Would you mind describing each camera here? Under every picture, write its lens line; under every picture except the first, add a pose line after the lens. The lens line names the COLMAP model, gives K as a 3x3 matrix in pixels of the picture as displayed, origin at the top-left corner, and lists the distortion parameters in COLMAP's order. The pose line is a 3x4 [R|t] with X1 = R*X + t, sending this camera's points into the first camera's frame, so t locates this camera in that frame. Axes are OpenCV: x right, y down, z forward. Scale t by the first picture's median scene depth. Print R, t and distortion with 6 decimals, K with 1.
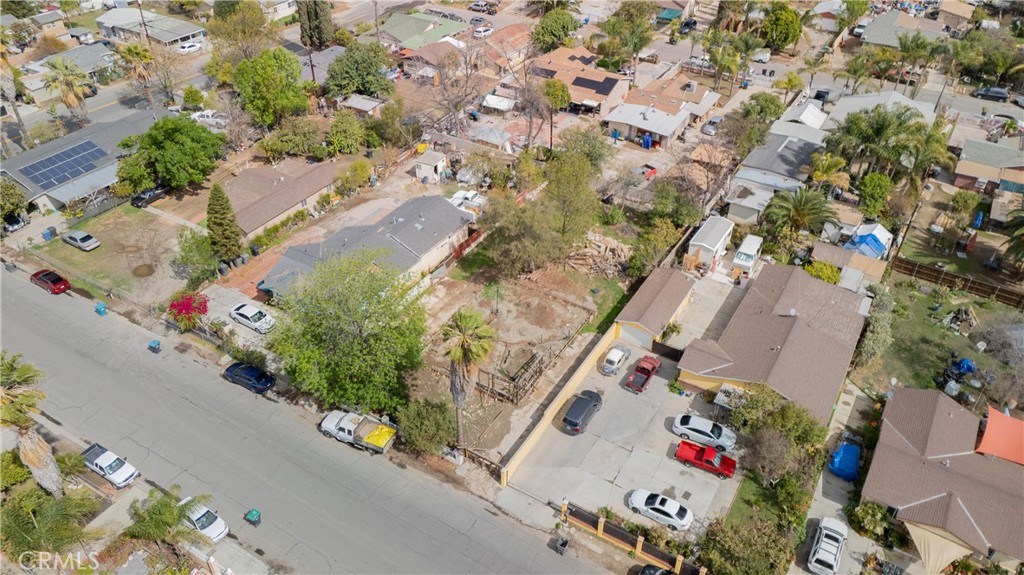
lens RADIAL K [[749.6, 0, 506.7], [0, 749.6, 285.8], [0, 0, 1]] dist [0.069116, -0.064040]
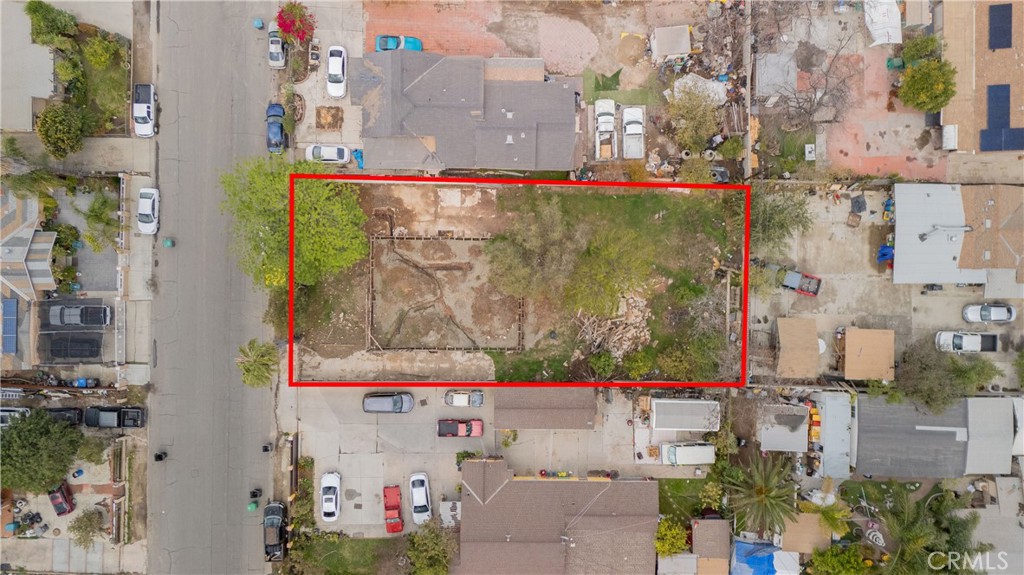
lens RADIAL K [[749.6, 0, 509.4], [0, 749.6, 290.9], [0, 0, 1]] dist [0.069116, -0.064040]
pose [[0.514836, 0.857289, -0.000016, 0.034465], [-0.526109, 0.315964, 0.789541, -0.676488], [0.676870, -0.406476, 0.613697, 0.346480]]
